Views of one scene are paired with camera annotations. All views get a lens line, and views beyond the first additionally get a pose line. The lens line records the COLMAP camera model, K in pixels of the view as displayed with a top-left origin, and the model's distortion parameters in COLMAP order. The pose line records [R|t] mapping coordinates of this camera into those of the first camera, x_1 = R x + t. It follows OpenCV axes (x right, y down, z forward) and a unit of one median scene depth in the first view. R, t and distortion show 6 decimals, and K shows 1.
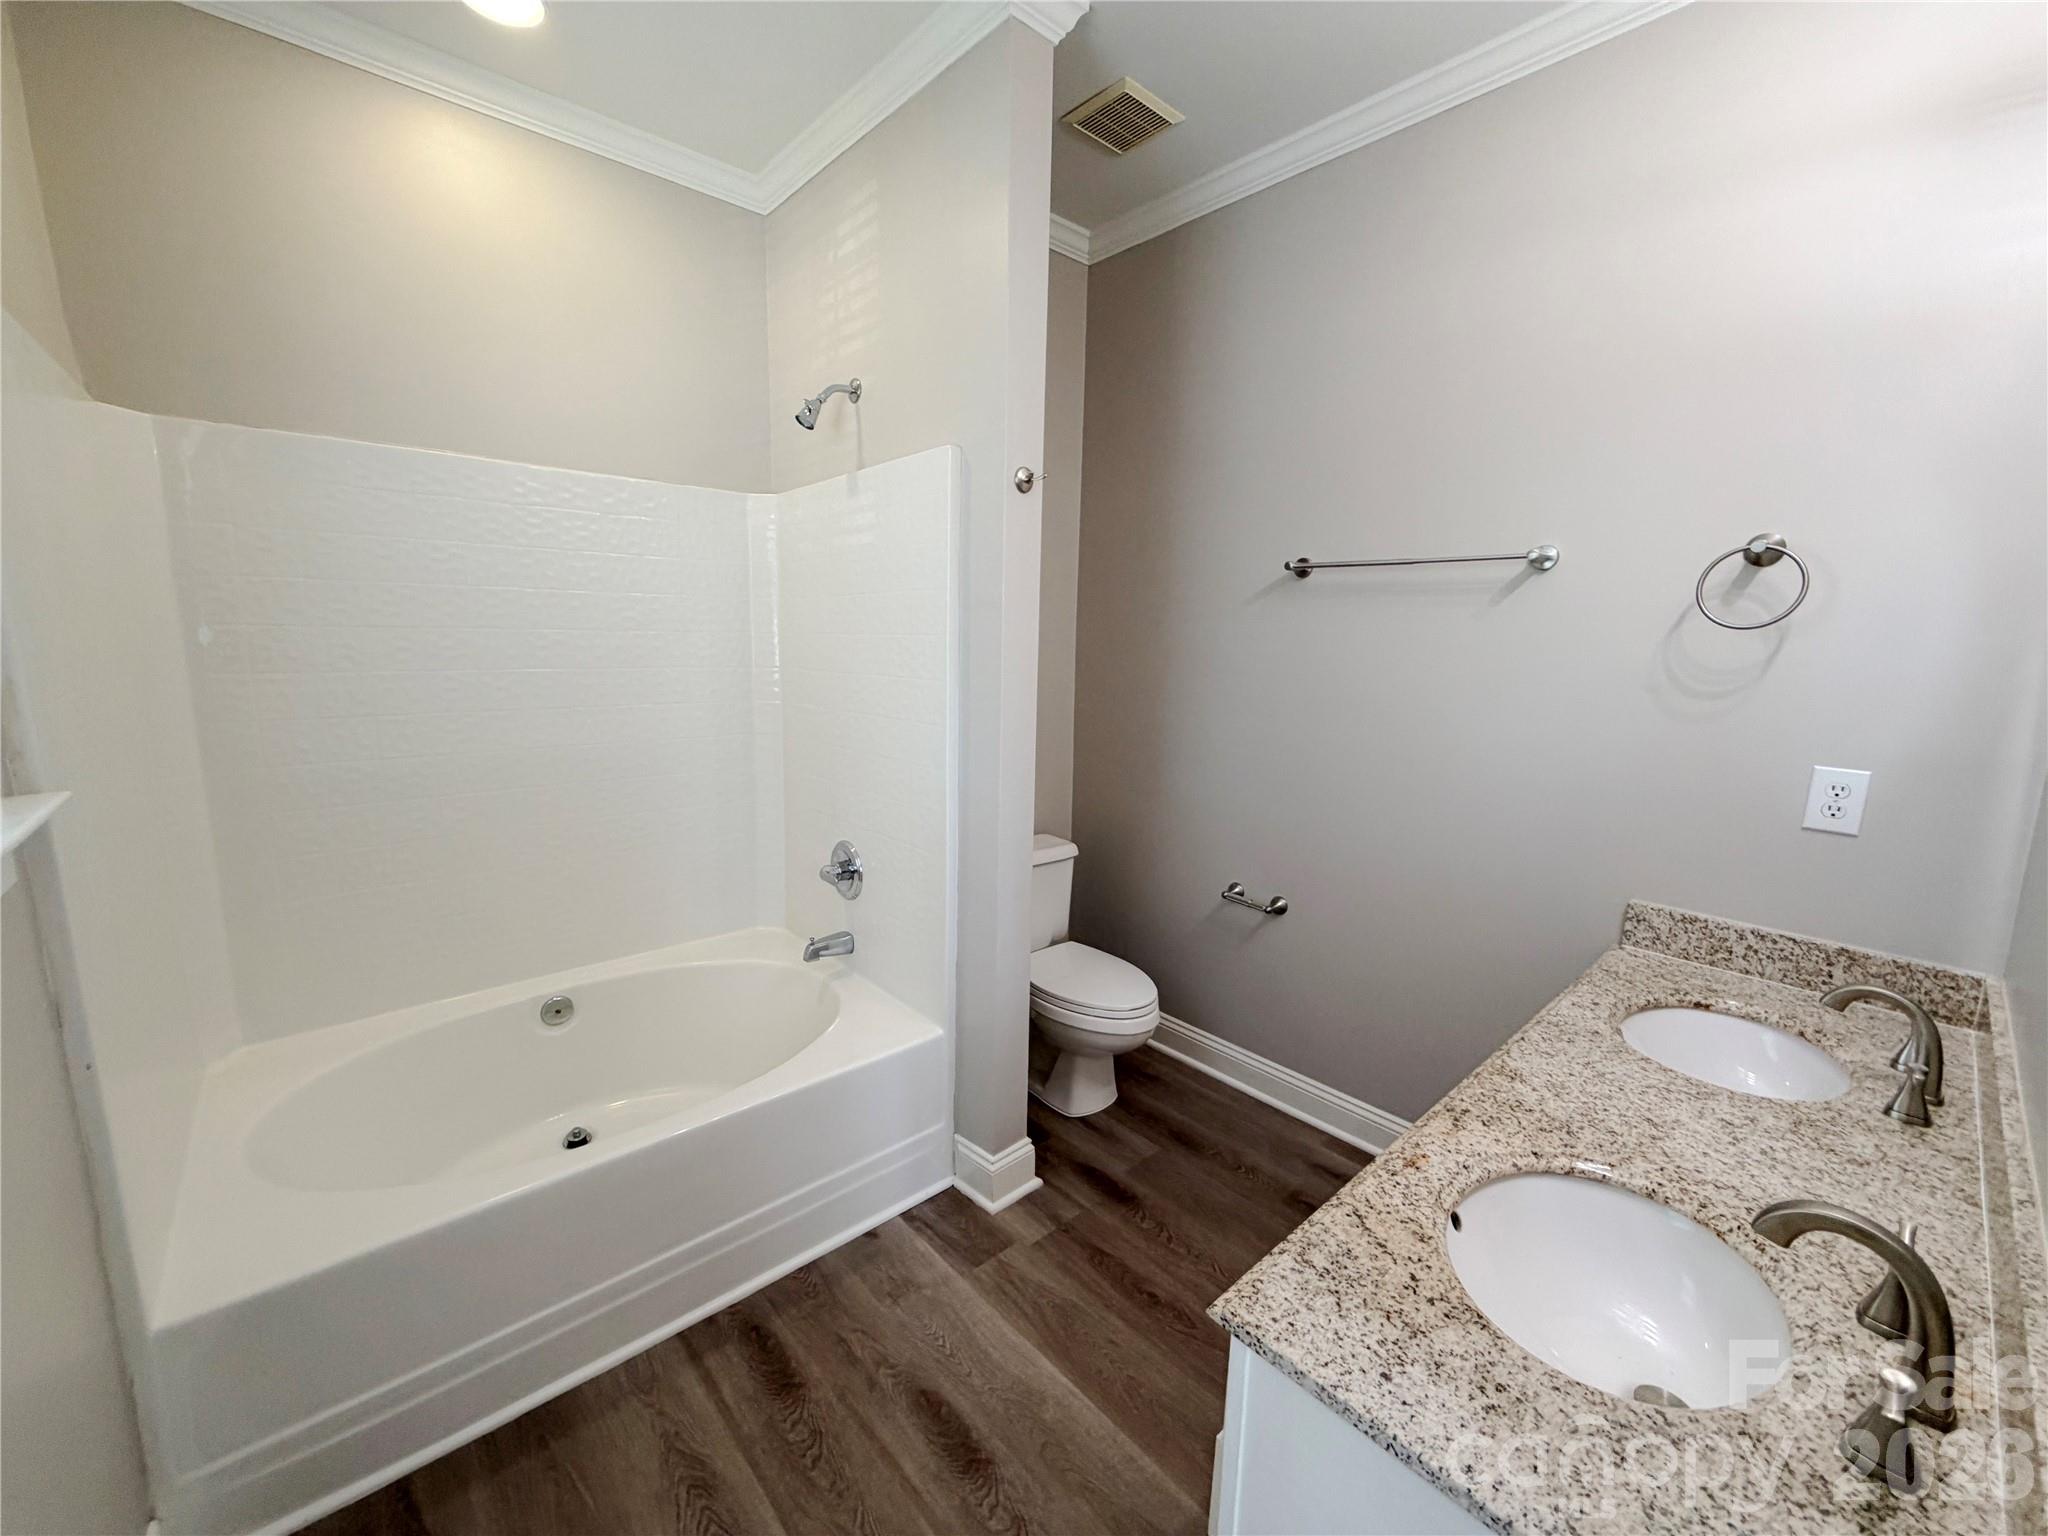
lens RADIAL K [[816.7, 0, 1019.0], [0, 816.7, 766.0], [0, 0, 1]] dist [0.000103, -0.000034]
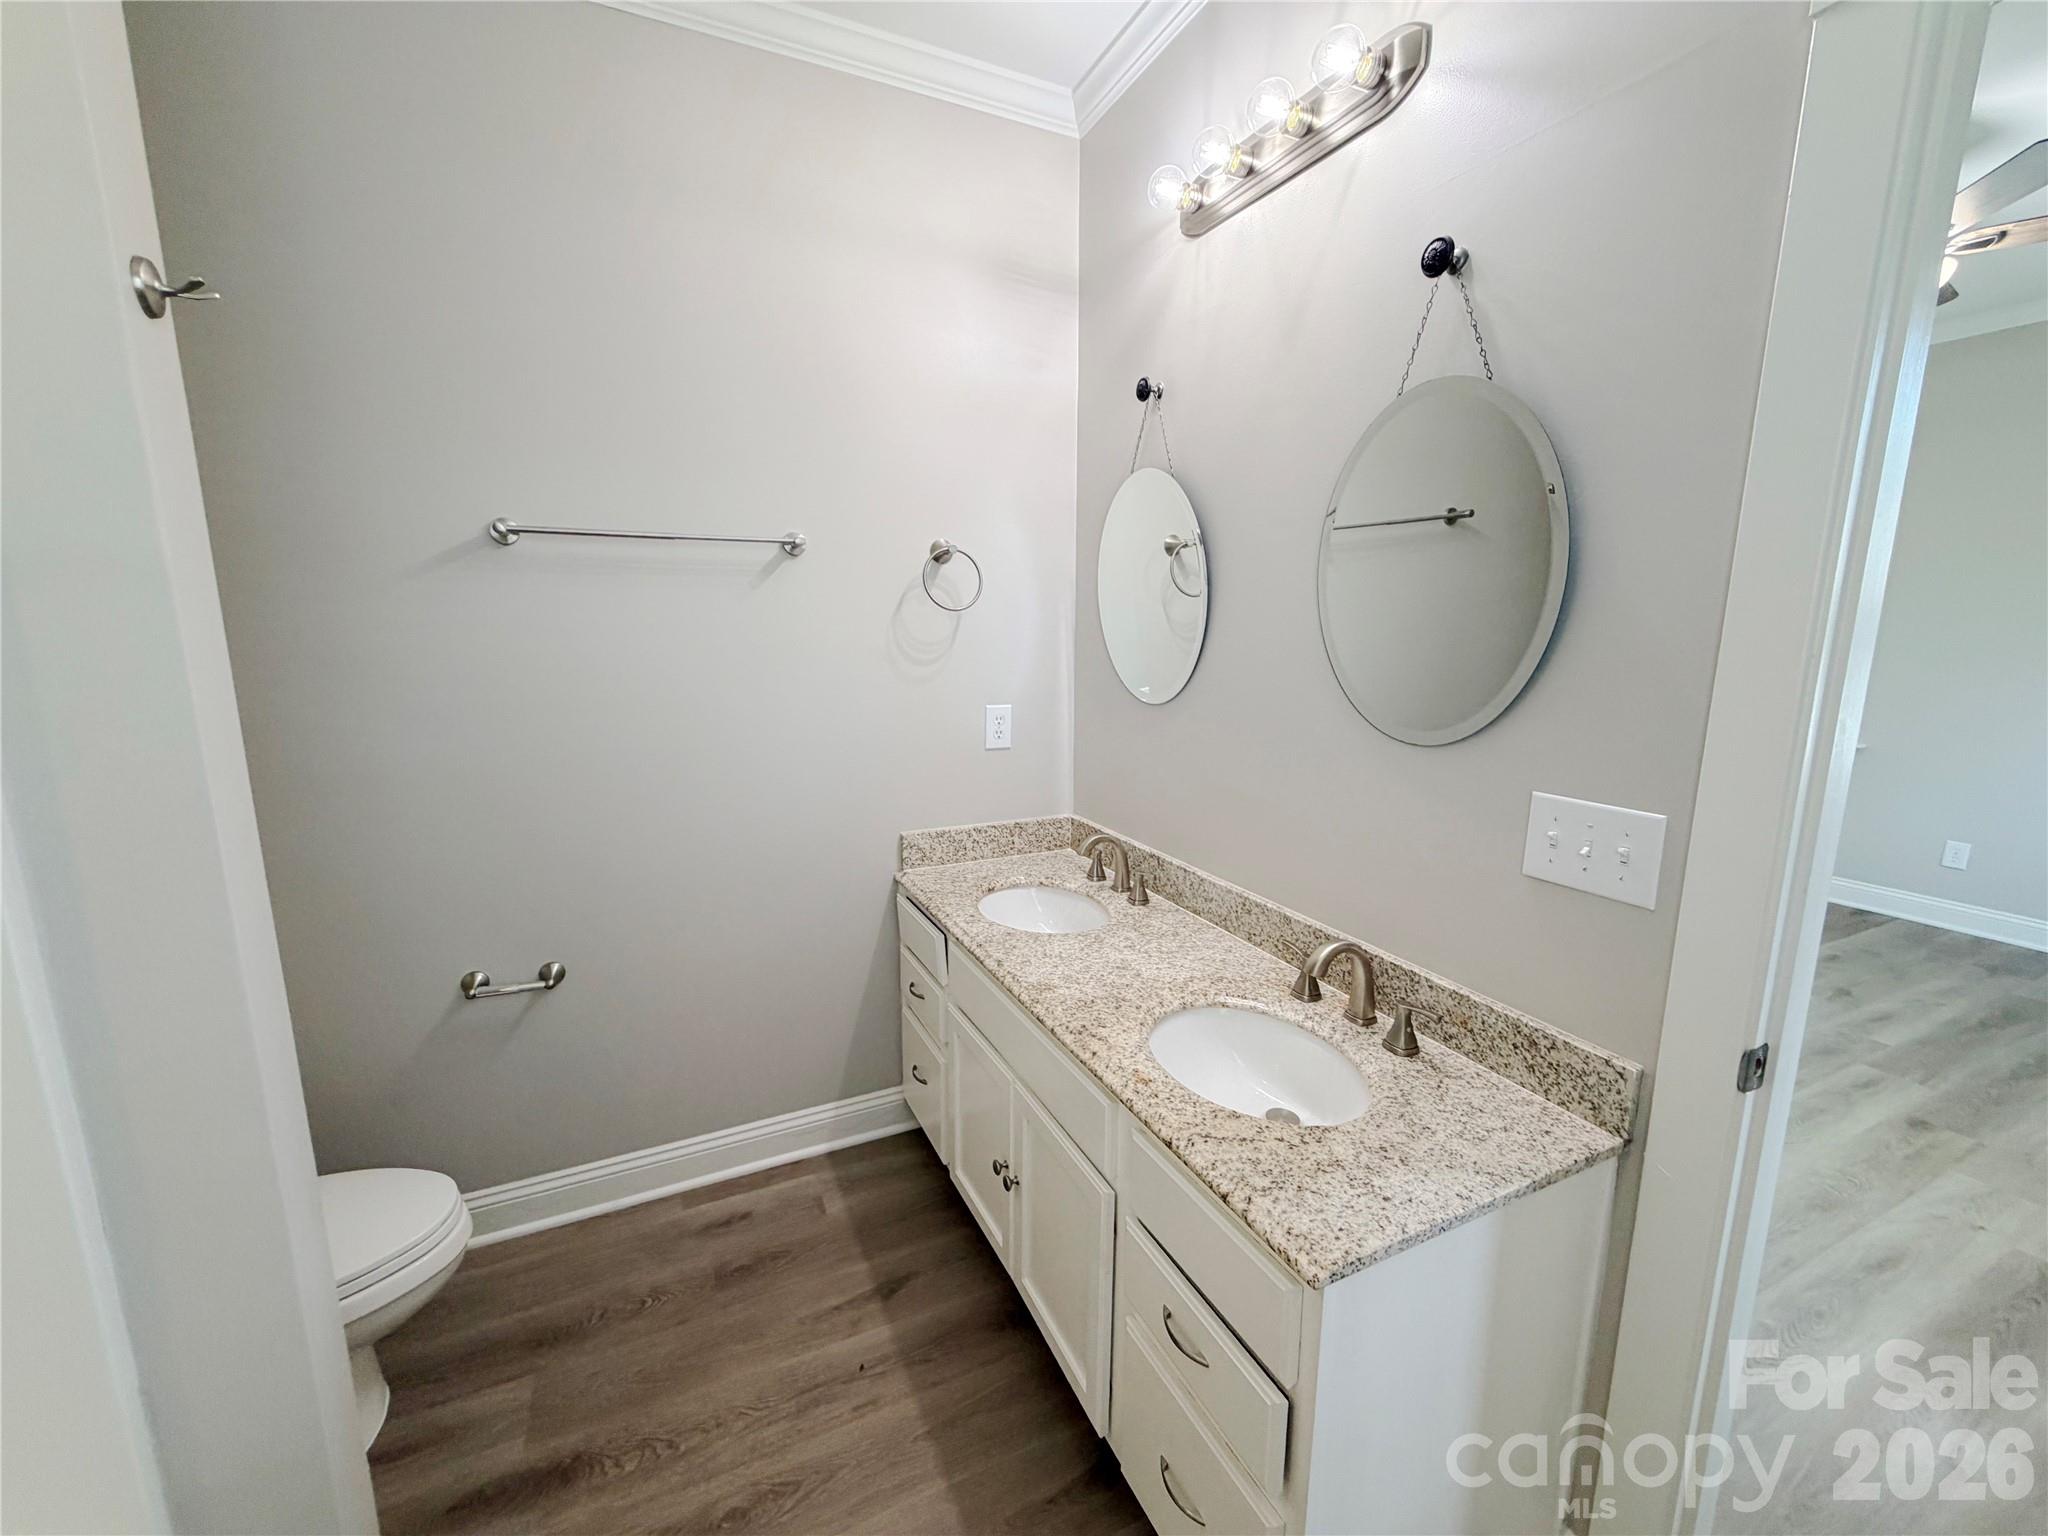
lens RADIAL K [[816.7, 0, 1019.0], [0, 816.7, 766.0], [0, 0, 1]] dist [0.000103, -0.000034]
pose [[0.286602, -0.186297, 0.939762, -0.361103], [0.161607, 0.976256, 0.144246, -0.089386], [-0.944321, 0.110531, 0.309904, 0.484513]]
